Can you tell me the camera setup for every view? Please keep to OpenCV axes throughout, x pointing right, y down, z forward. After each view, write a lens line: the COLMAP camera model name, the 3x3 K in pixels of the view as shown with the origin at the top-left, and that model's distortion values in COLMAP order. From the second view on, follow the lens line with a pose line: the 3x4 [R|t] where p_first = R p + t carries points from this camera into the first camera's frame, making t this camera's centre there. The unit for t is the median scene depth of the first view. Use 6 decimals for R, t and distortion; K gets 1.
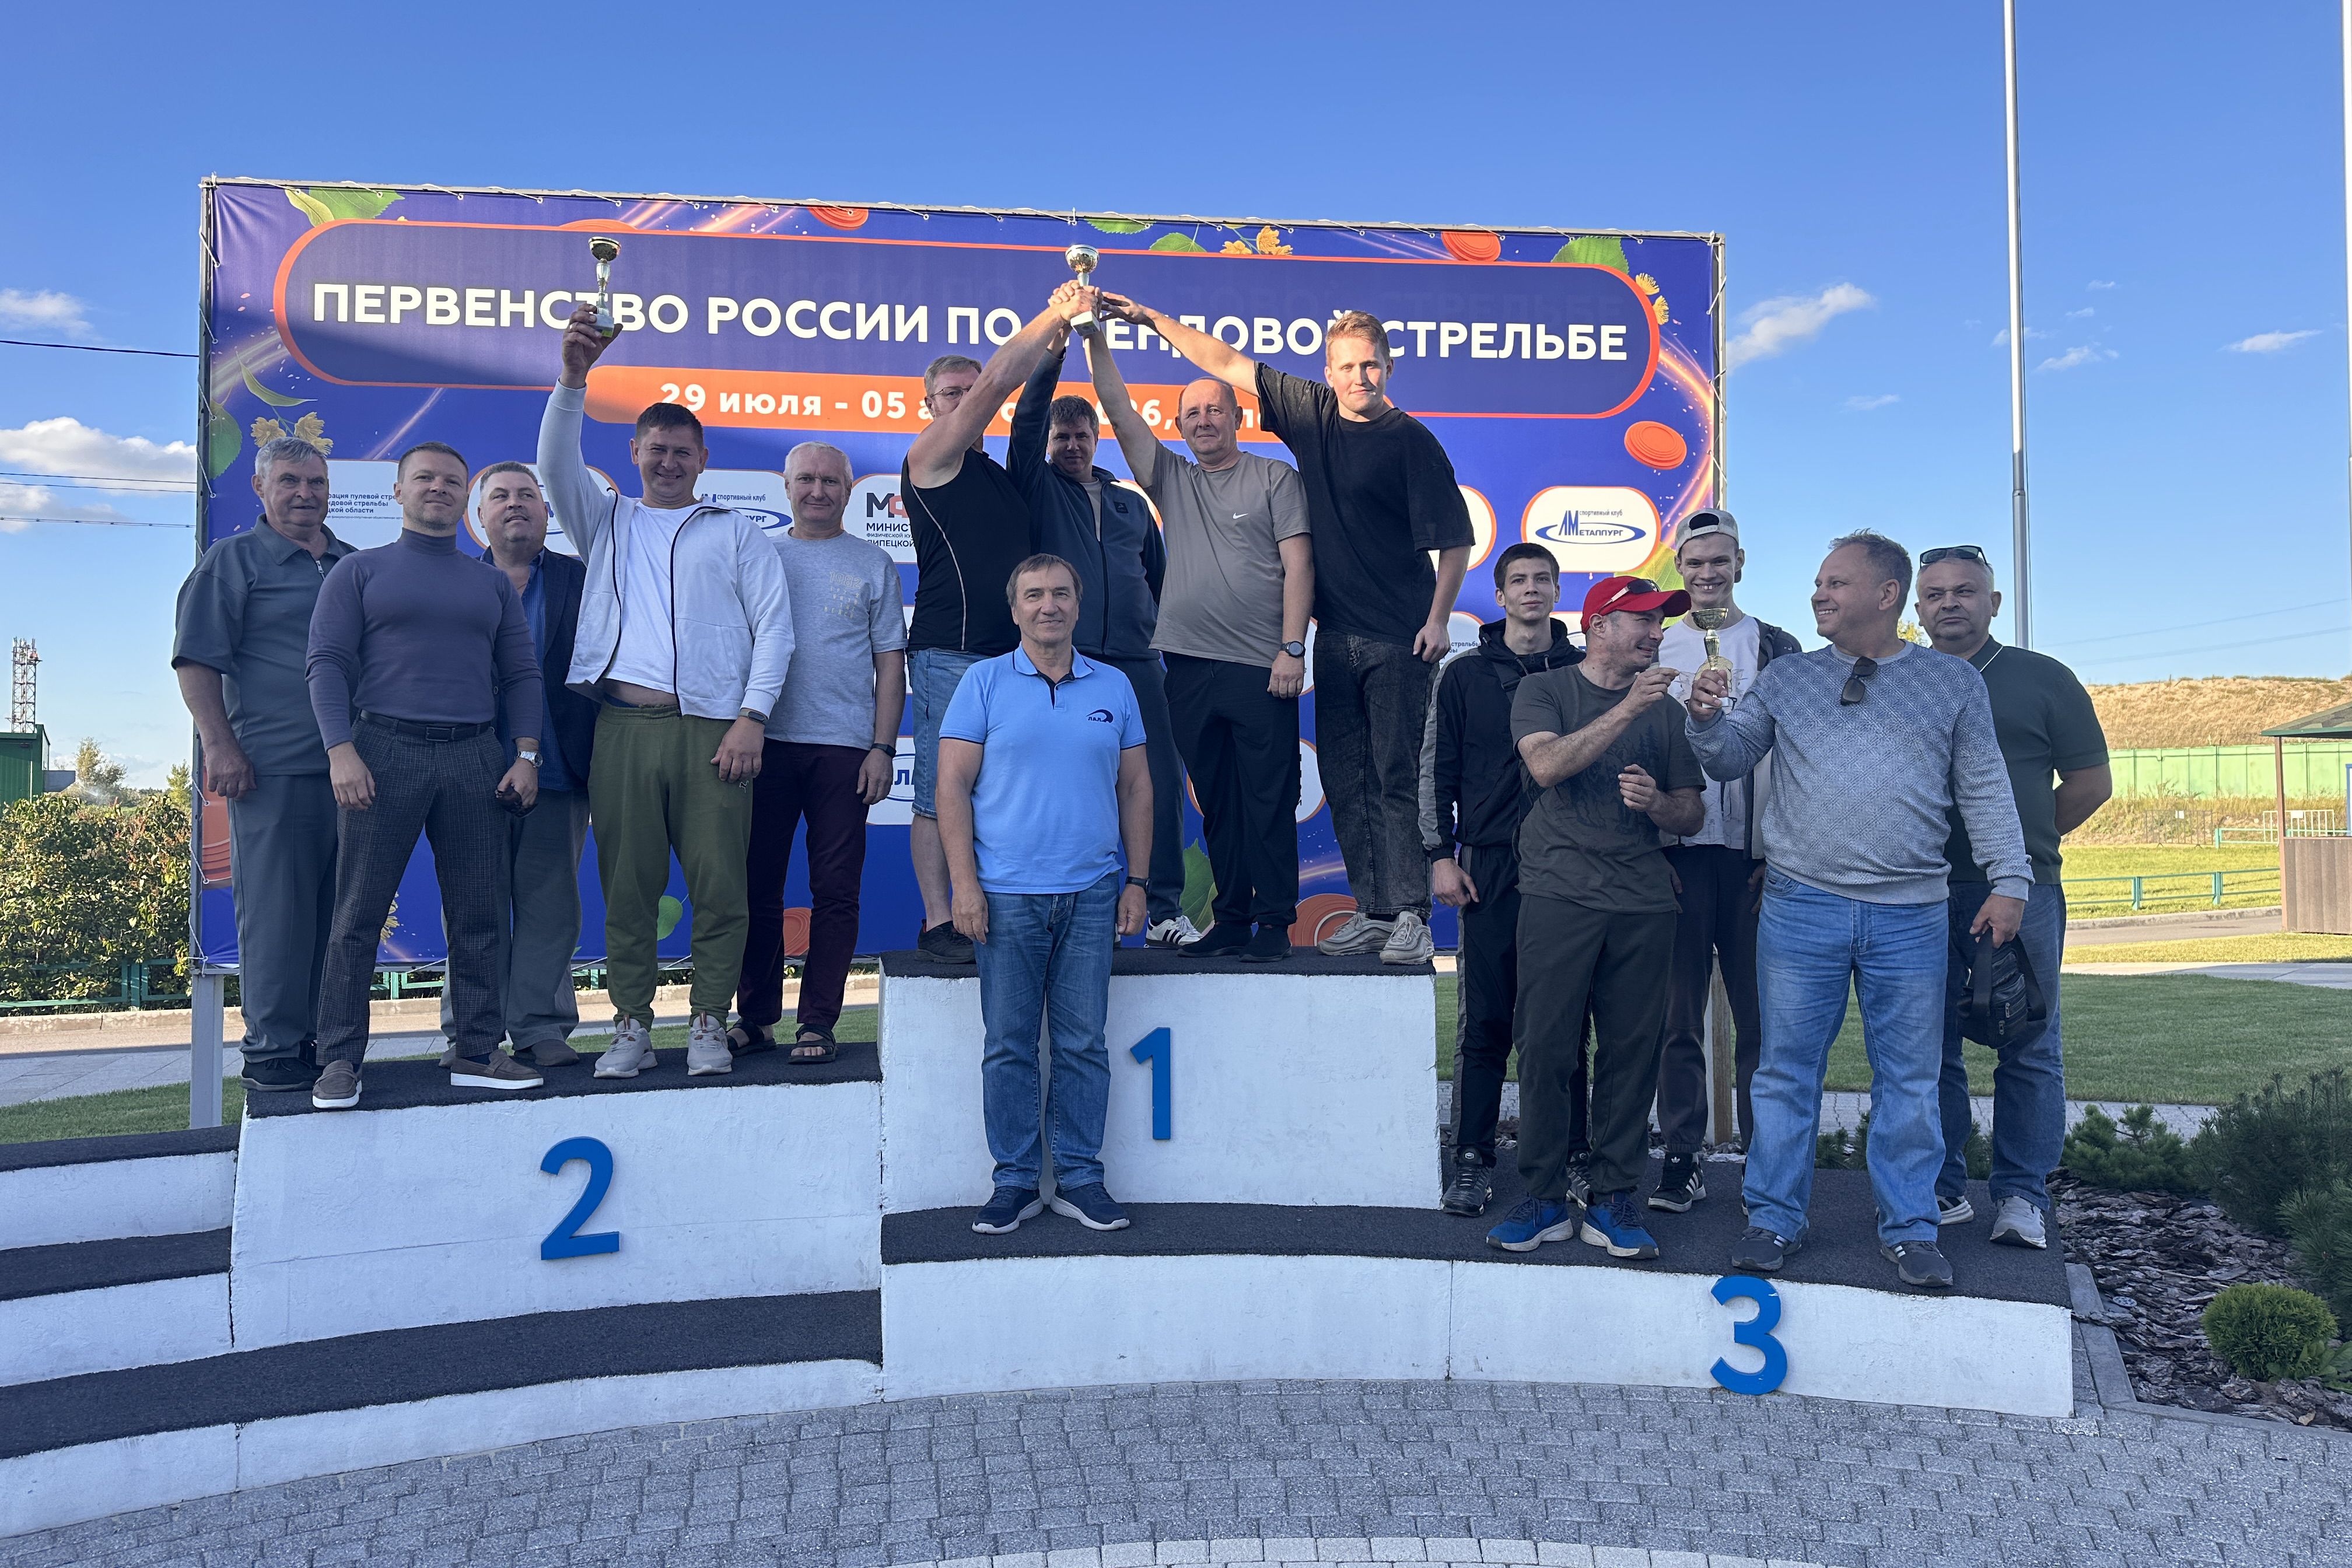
lens RADIAL K [[1608.7, 0, 1174.9], [0, 1608.7, 809.7], [0, 0, 1]] dist [0.115021, -0.089533]
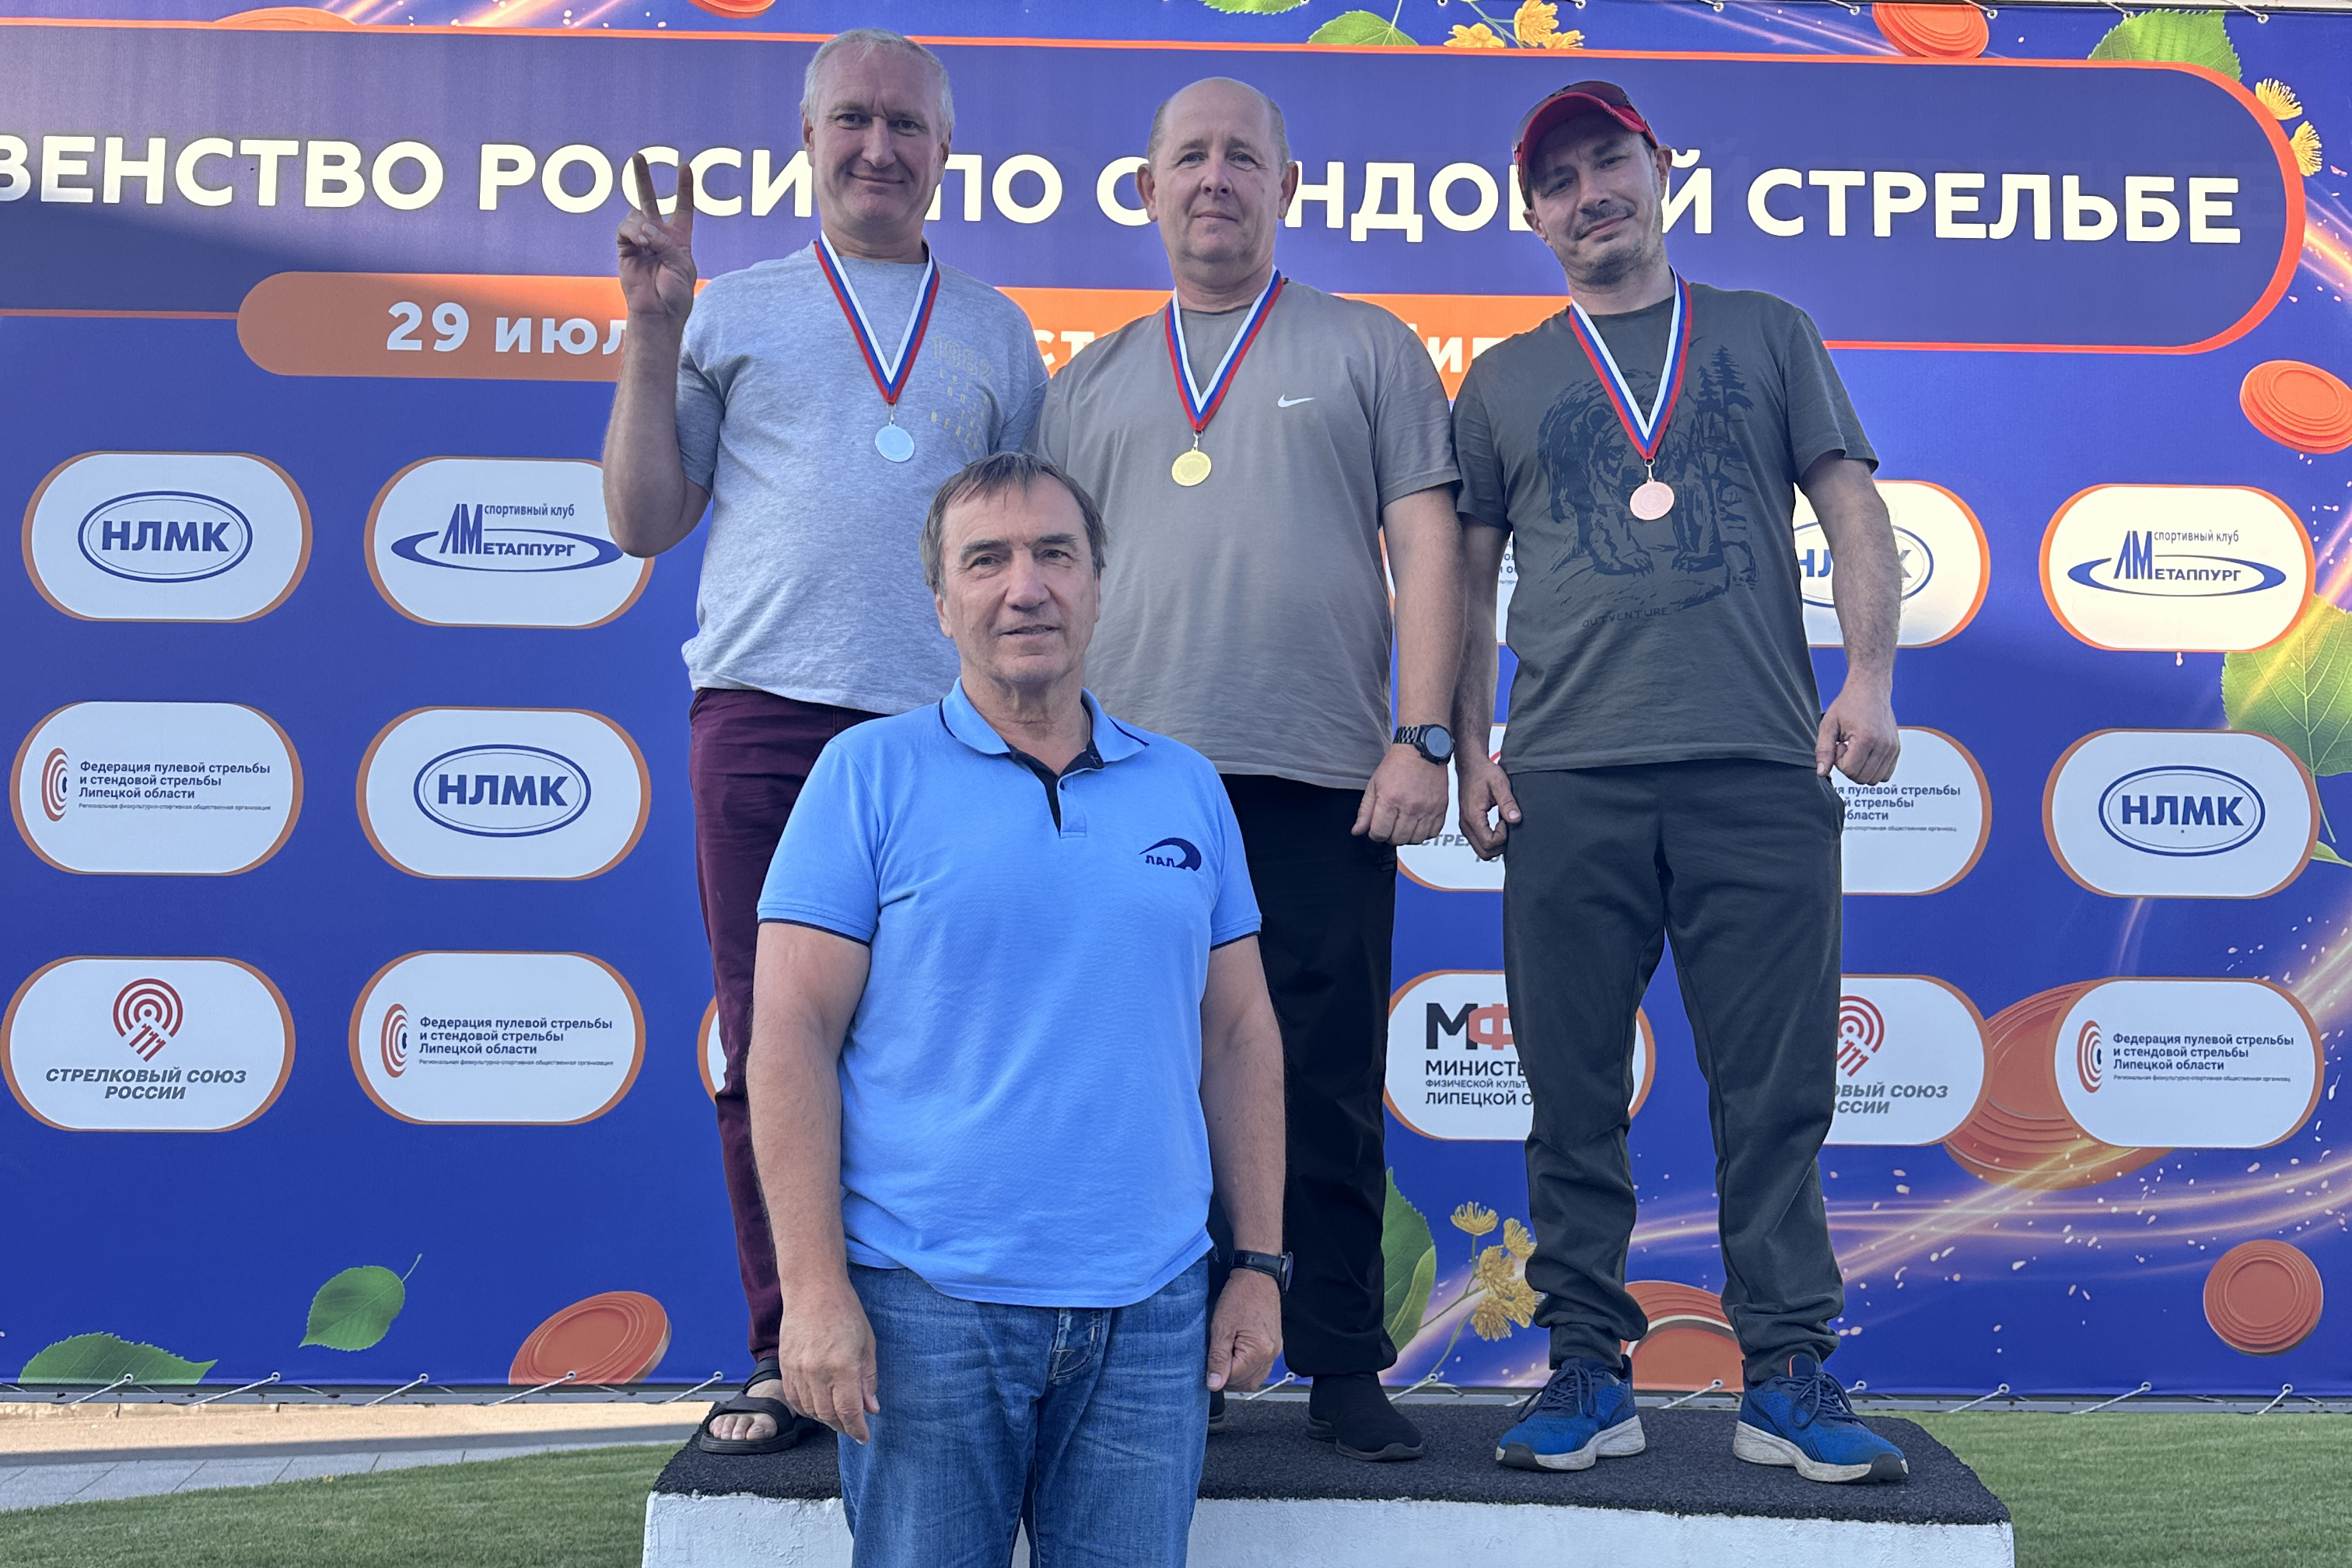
lens RADIAL K [[1655.6, 0, 1215.1], [0, 1655.6, 969.8], [0, 0, 1]] dist [0.037126, -0.049606]
pose [[0.995196, 0.006372, -0.097699, 0.009060], [-0.012622, 0.997903, -0.063486, -0.011139], [0.097089, 0.064414, 0.993189, 0.488174]]
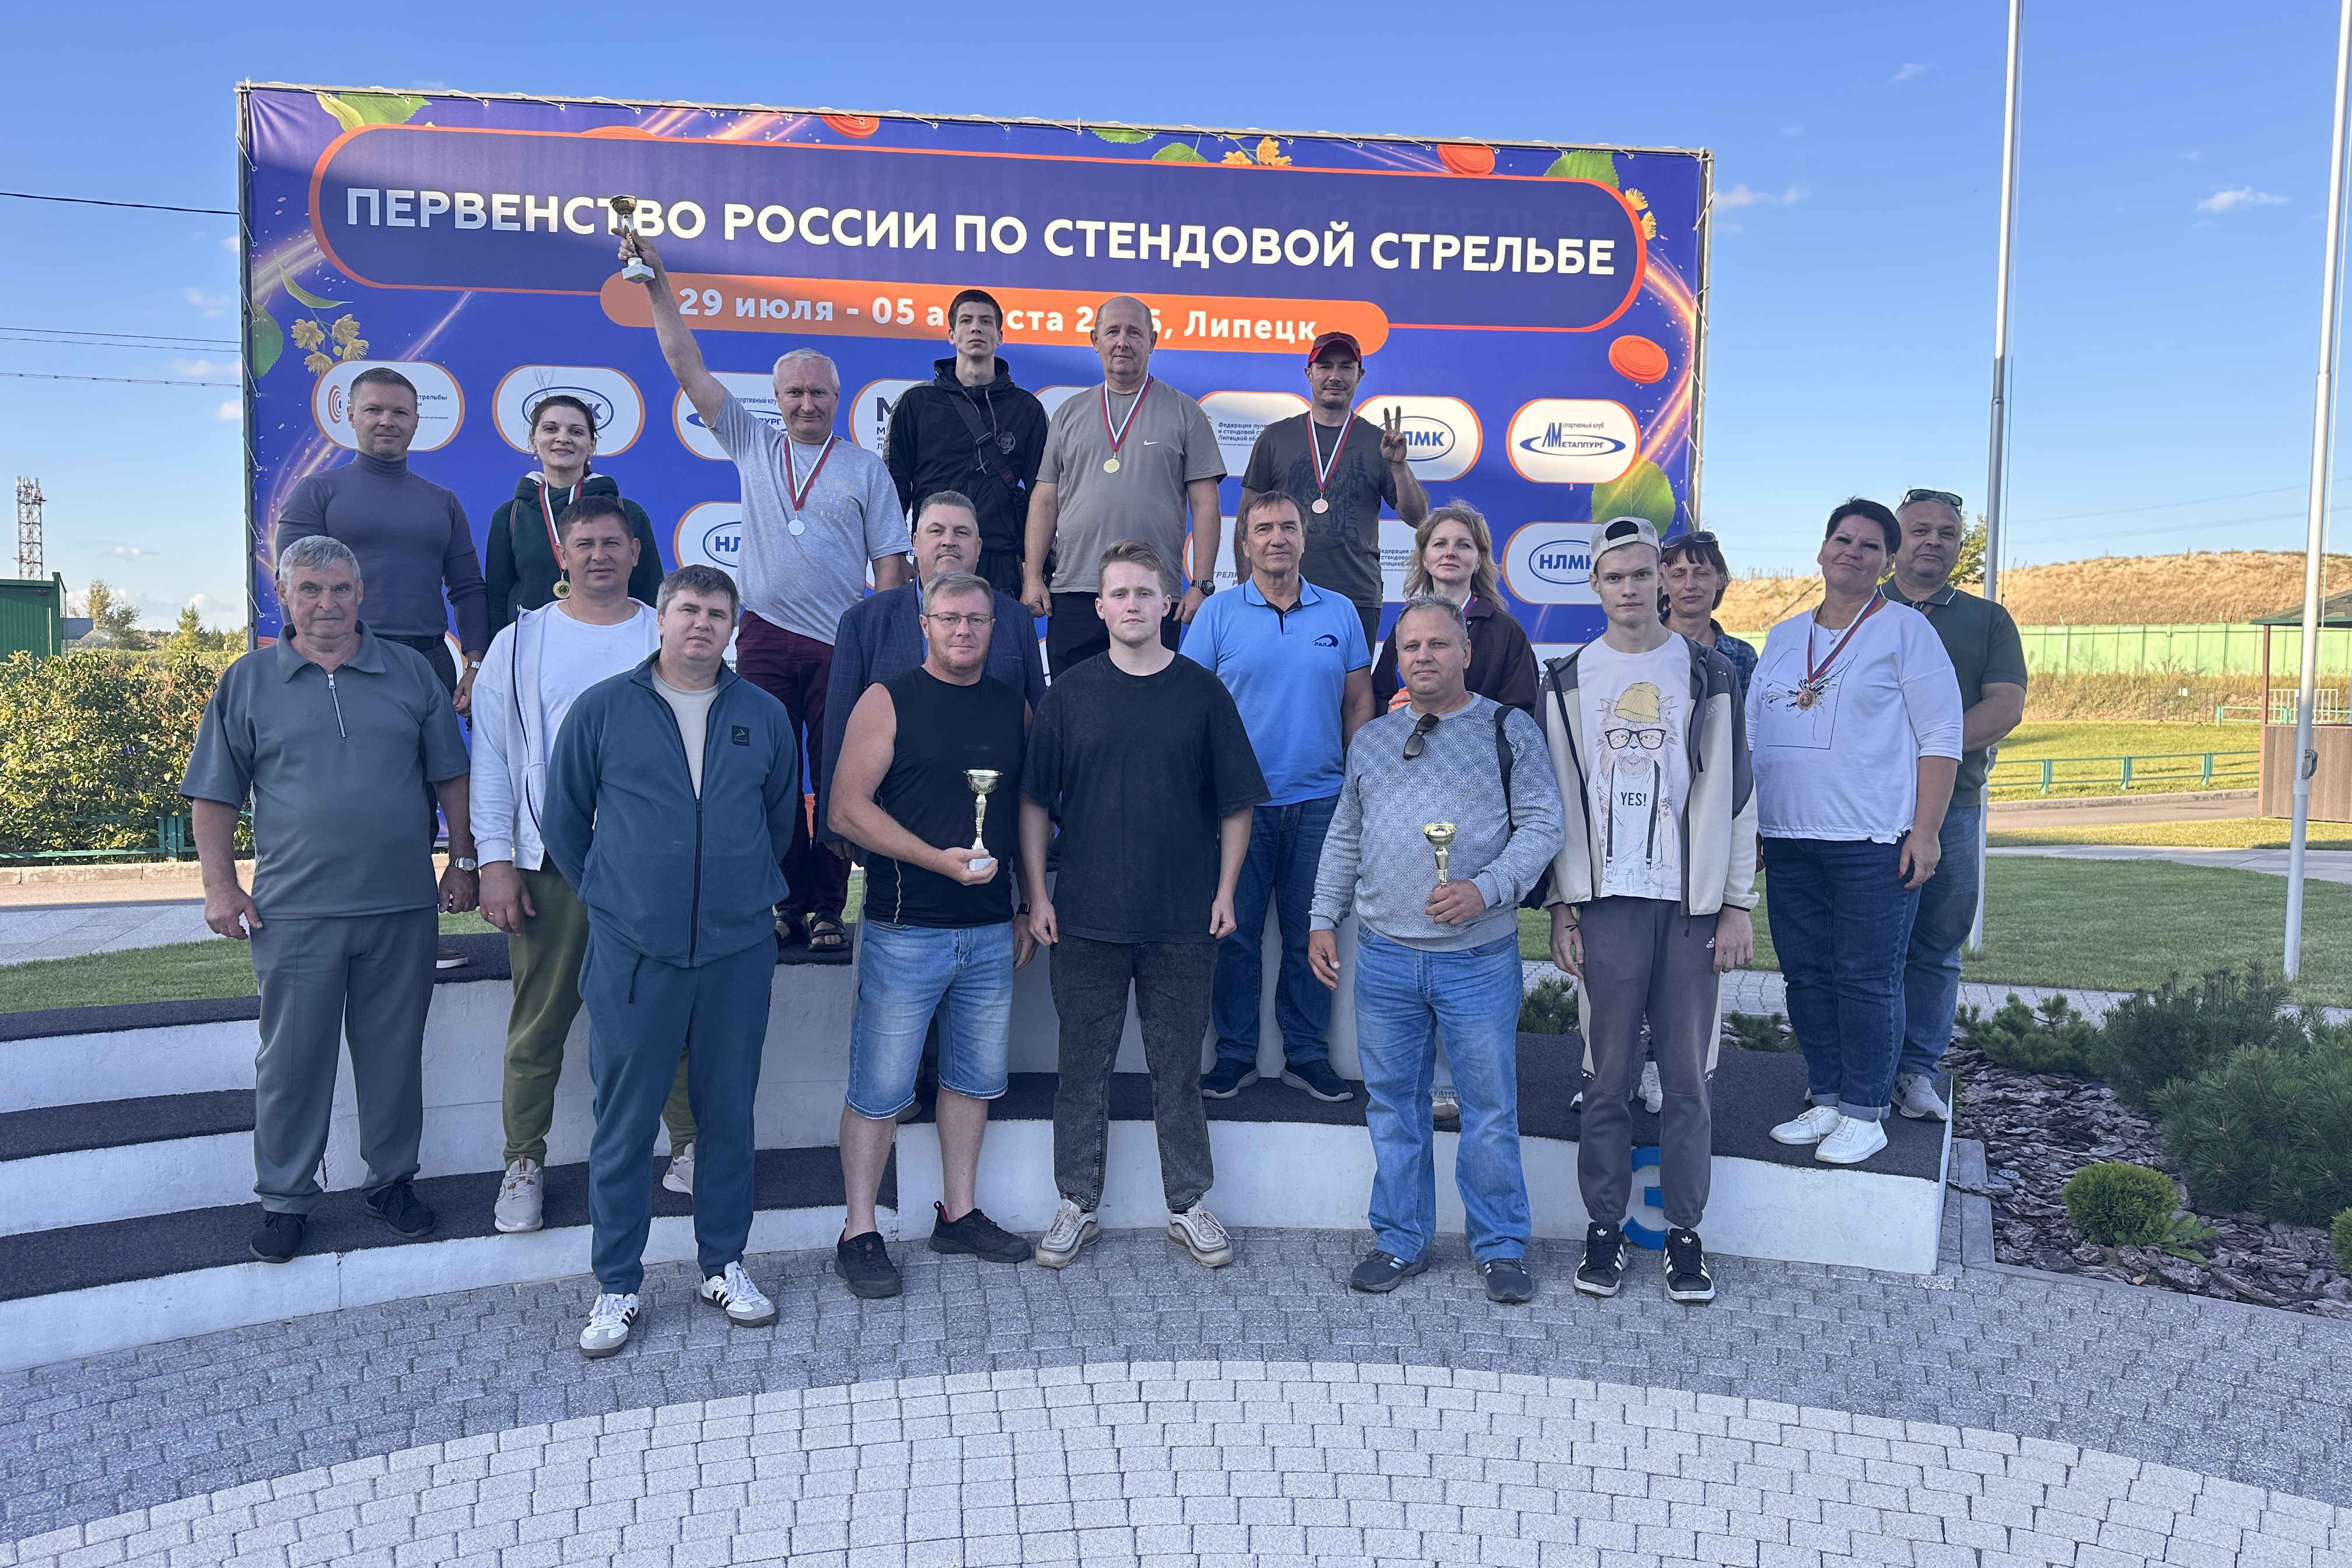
lens RADIAL K [[1608.7, 0, 1174.9], [0, 1608.7, 809.7], [0, 0, 1]] dist [0.115021, -0.089533]
pose [[0.999861, 0.016271, -0.003515, 0.009132], [-0.015906, 0.996117, 0.086592, -0.025177], [0.004910, -0.086524, 0.996238, -0.062707]]
